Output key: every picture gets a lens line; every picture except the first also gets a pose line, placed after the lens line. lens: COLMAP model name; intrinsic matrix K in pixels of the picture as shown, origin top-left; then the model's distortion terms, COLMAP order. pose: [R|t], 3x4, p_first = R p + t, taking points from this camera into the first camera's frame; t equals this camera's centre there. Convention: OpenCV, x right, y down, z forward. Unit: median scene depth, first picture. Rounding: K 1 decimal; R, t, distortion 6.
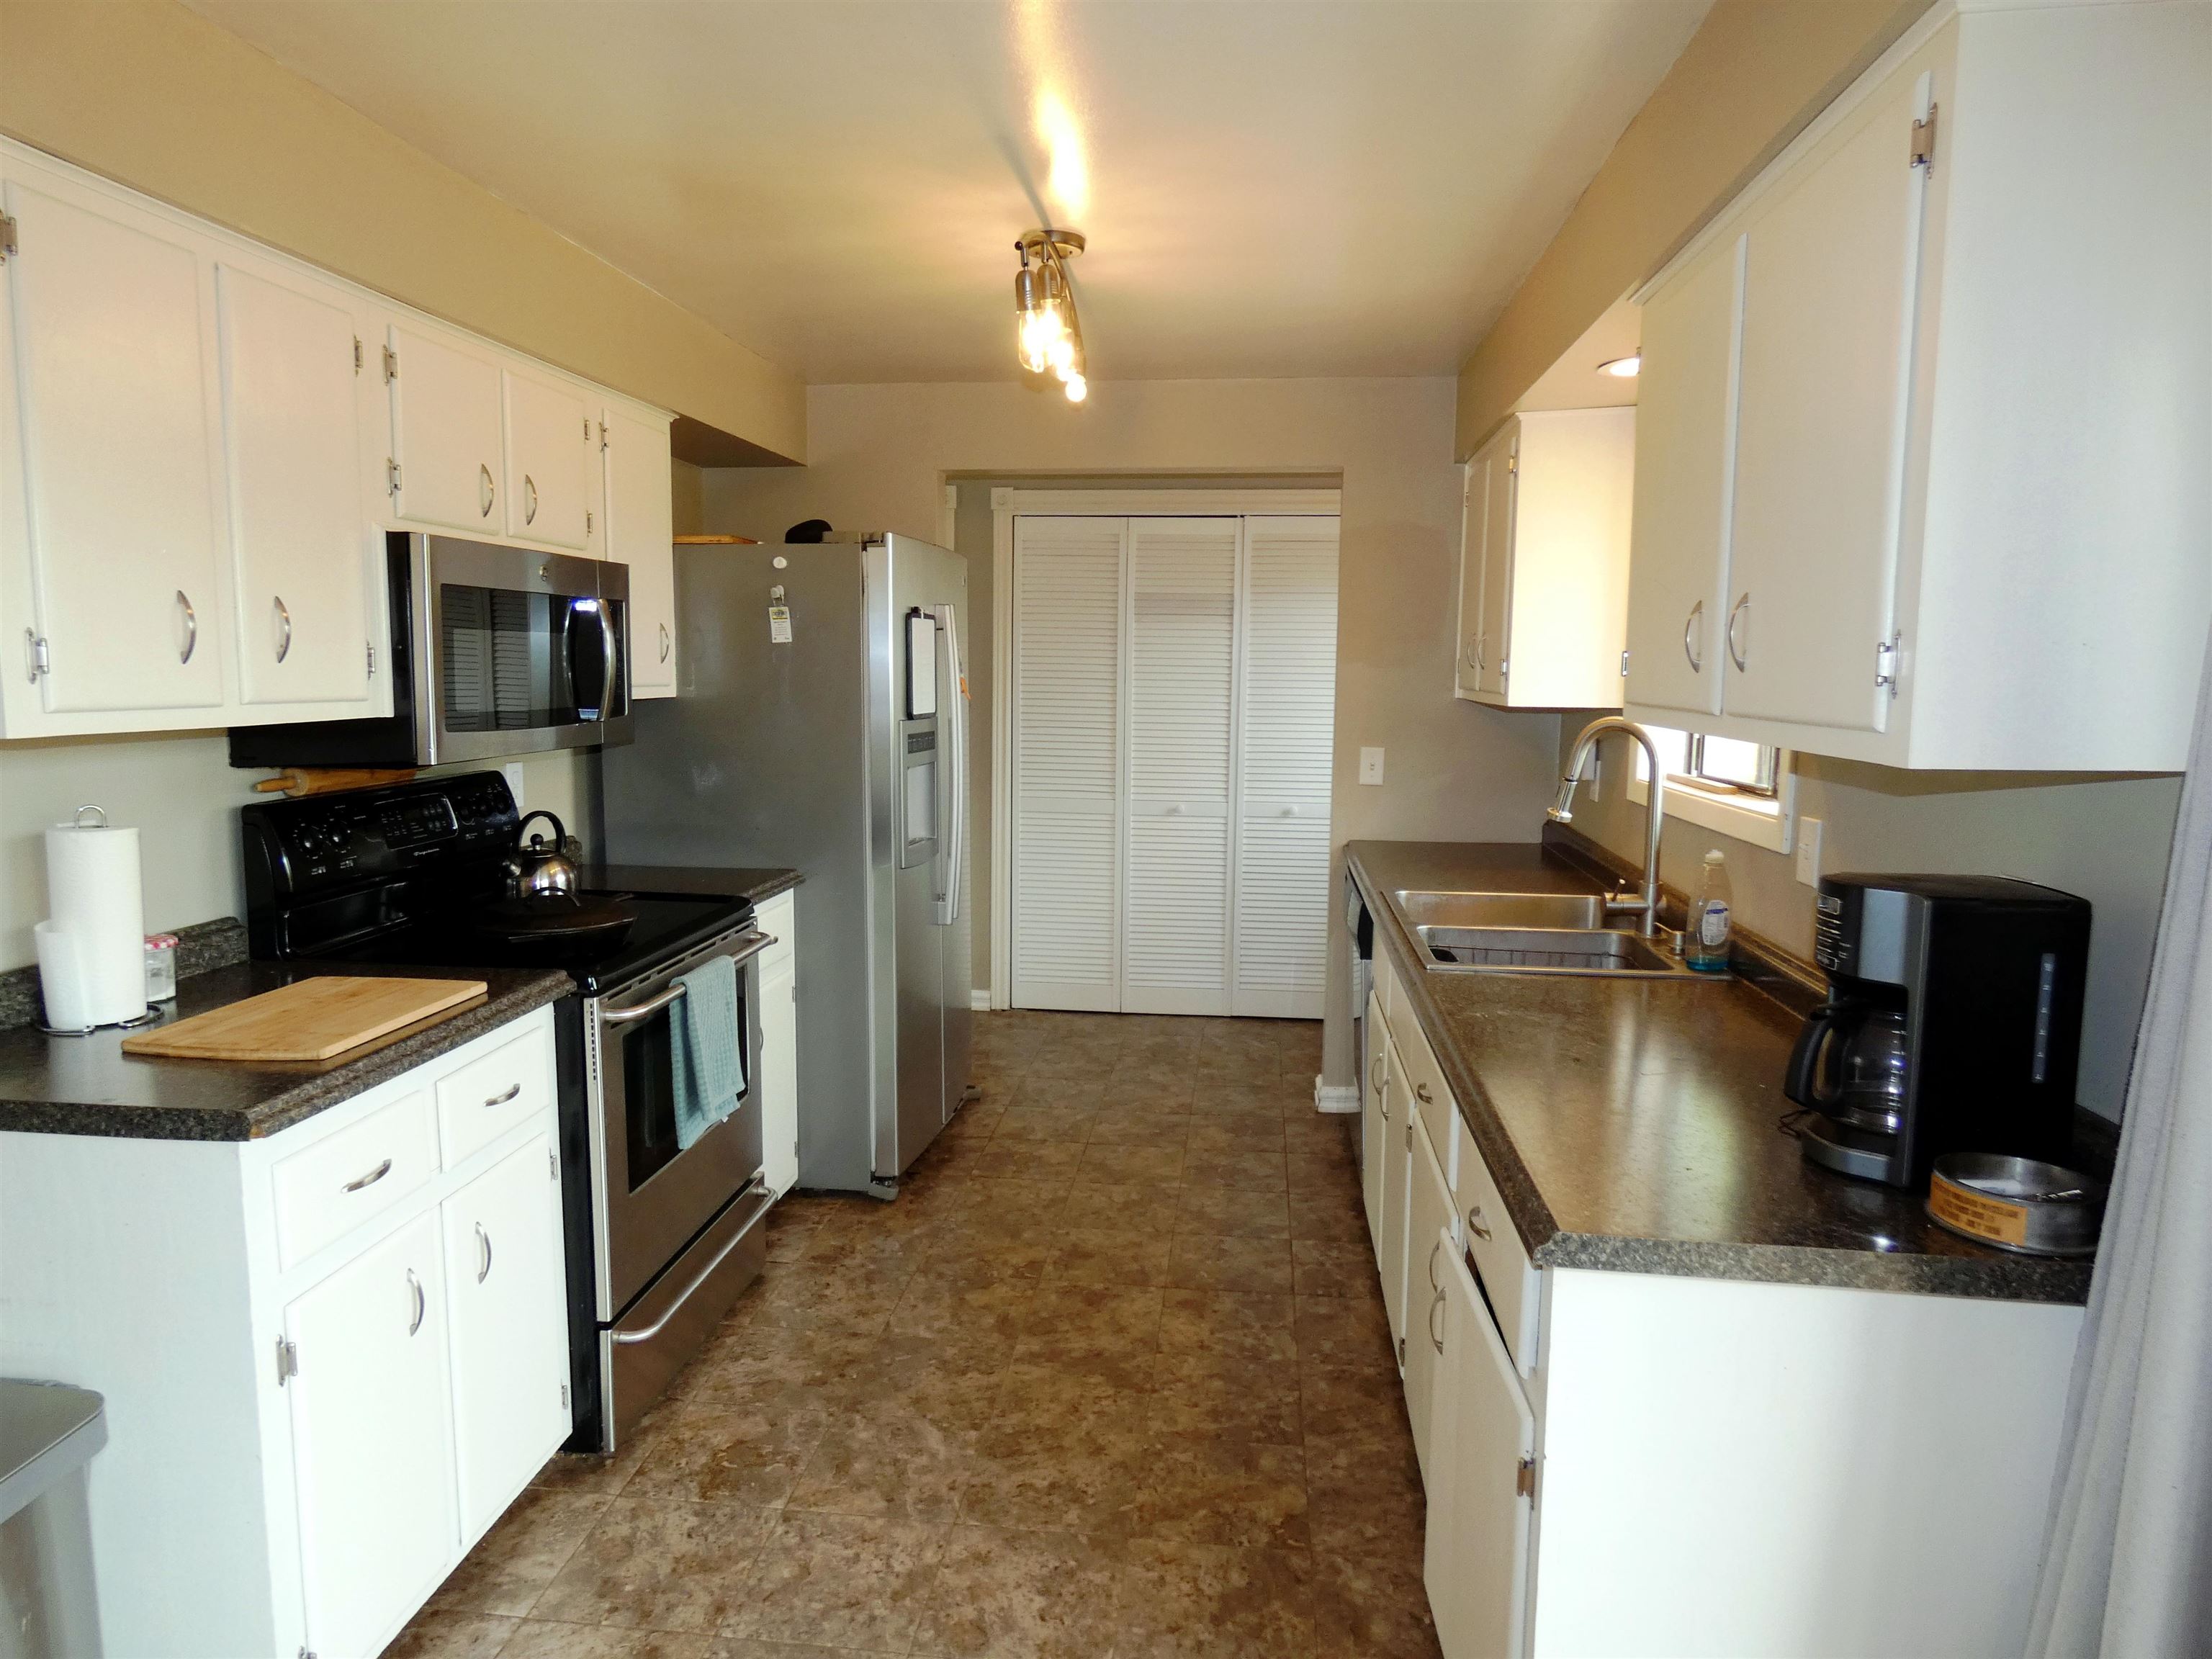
lens RADIAL K [[1324.9, 0, 1103.2], [0, 1324.9, 820.7], [0, 0, 1]] dist [-0.004627, 0.001603]
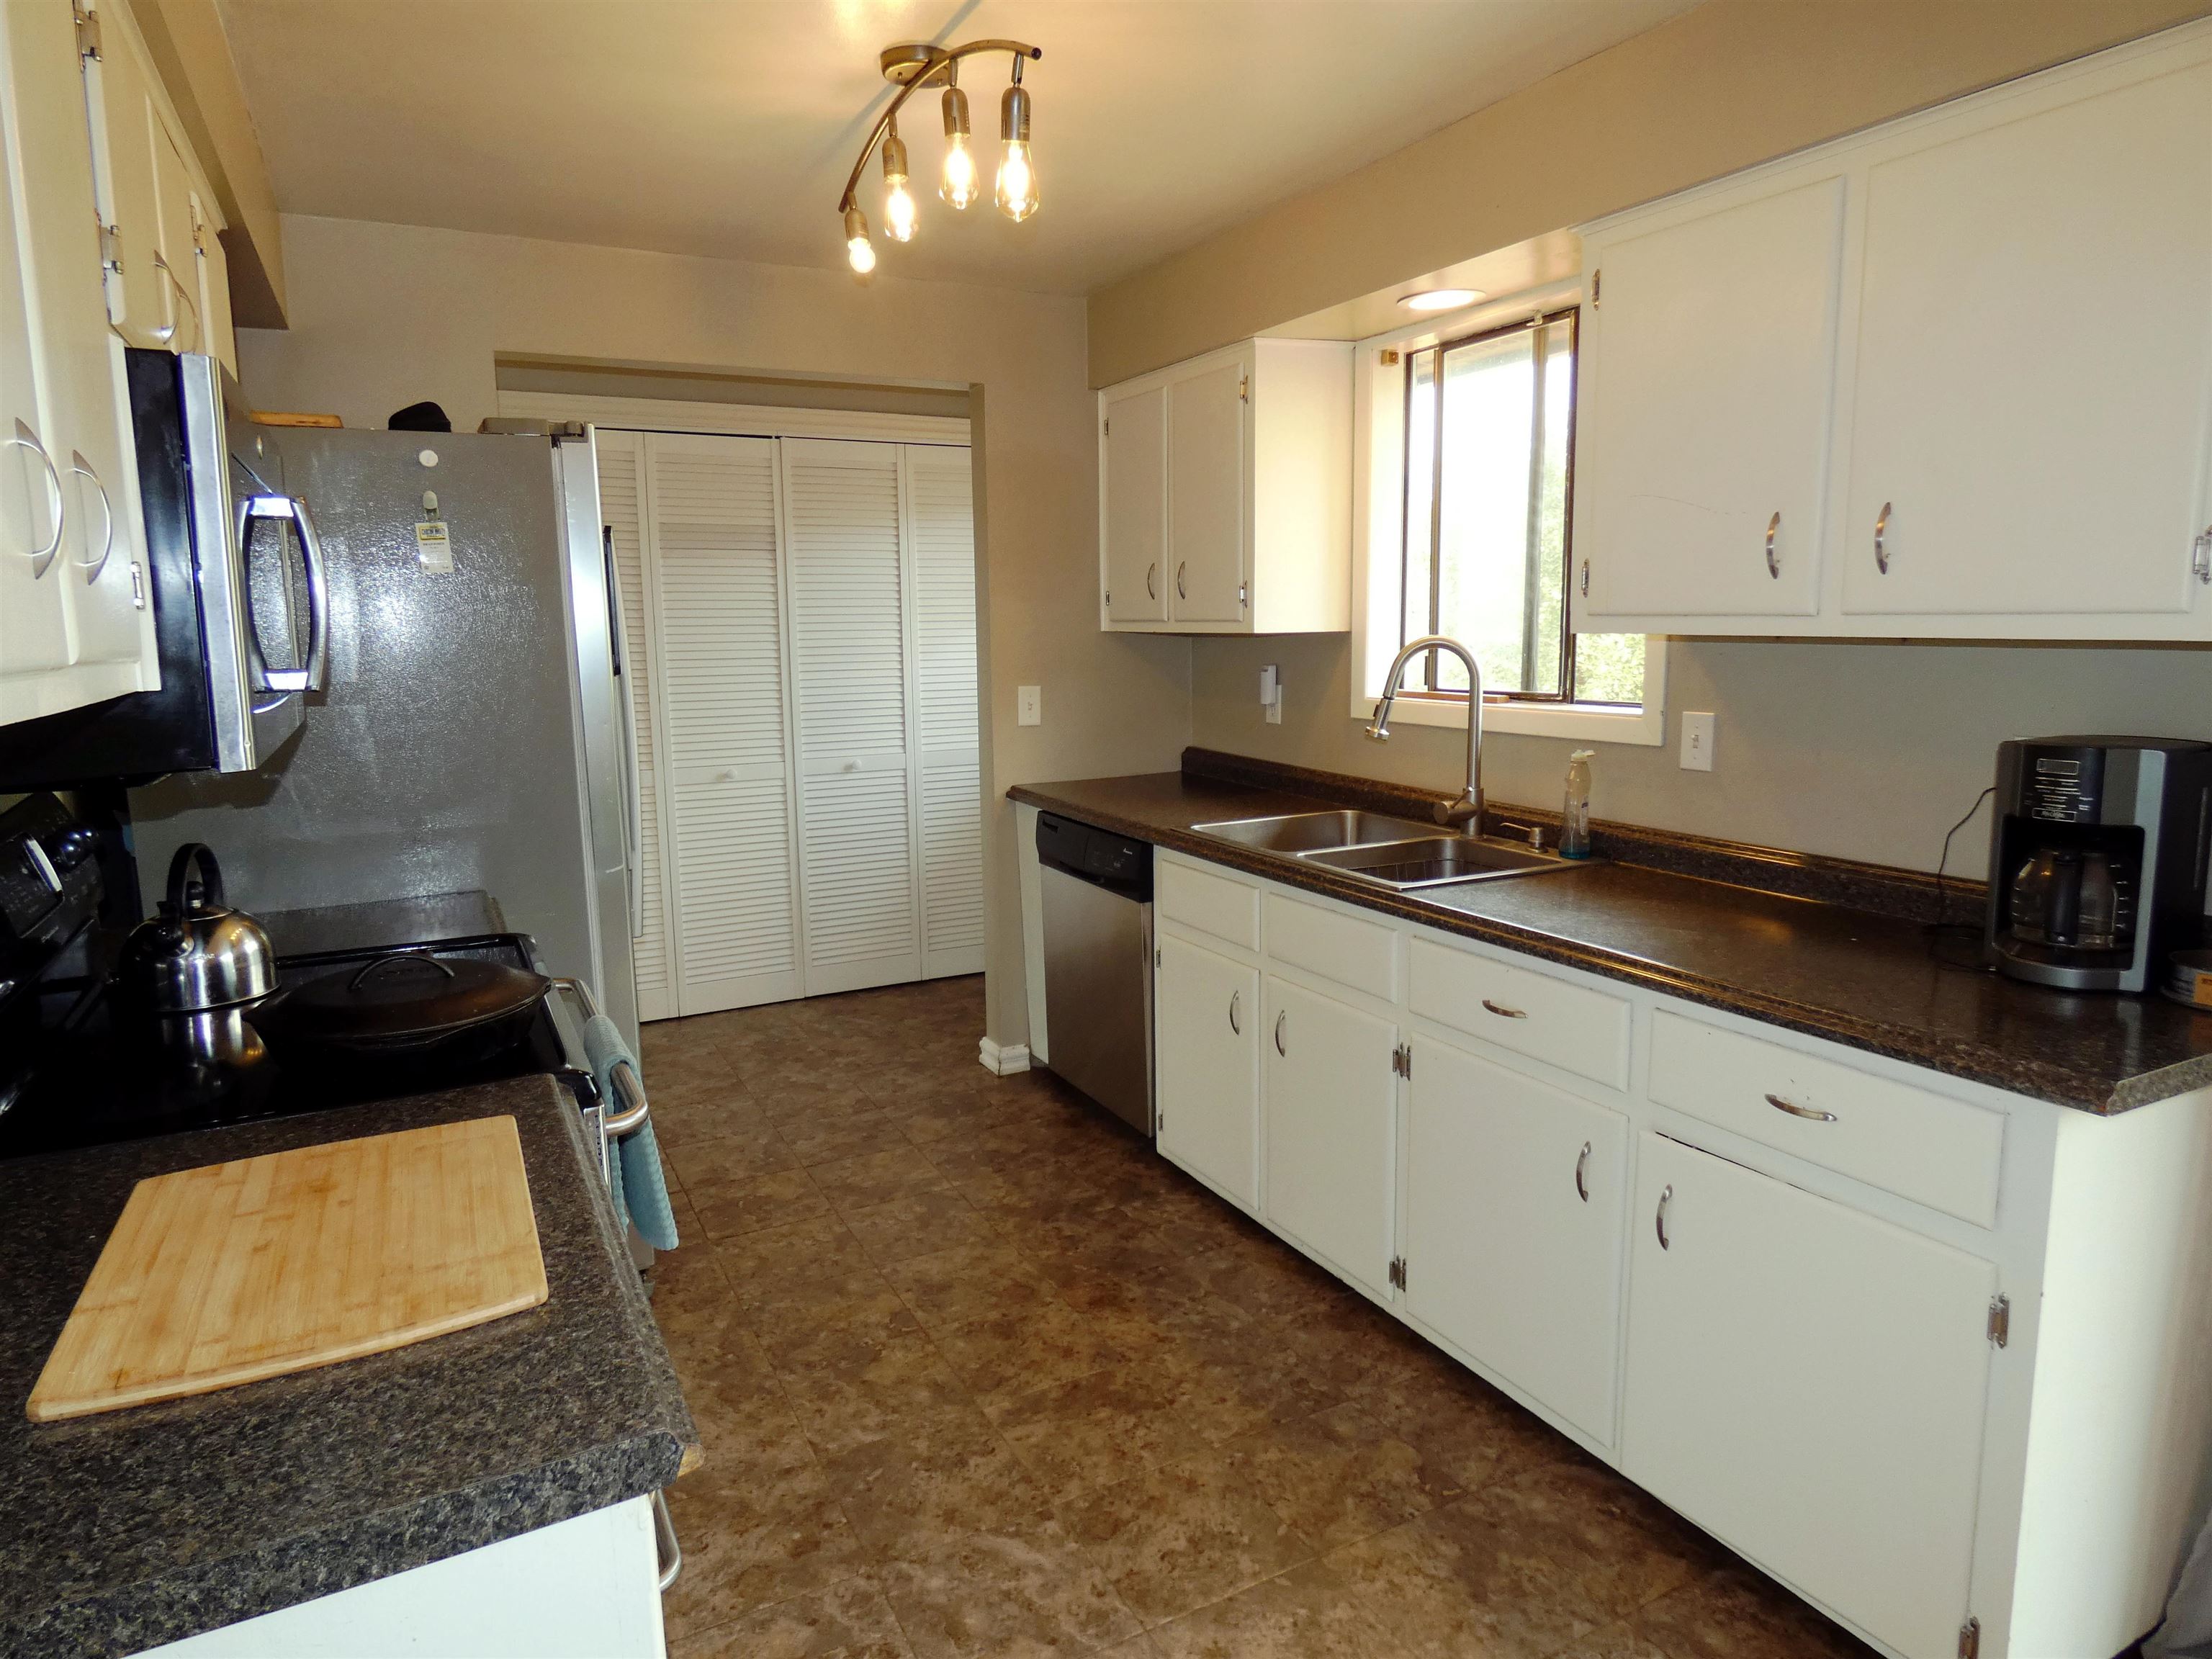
lens RADIAL K [[1324.9, 0, 1103.2], [0, 1324.9, 820.7], [0, 0, 1]] dist [-0.004627, 0.001603]
pose [[0.825882, -0.106985, 0.553600, -0.357925], [0.087858, 0.994259, 0.061074, -0.015670], [-0.556955, -0.001802, 0.830540, 0.221160]]
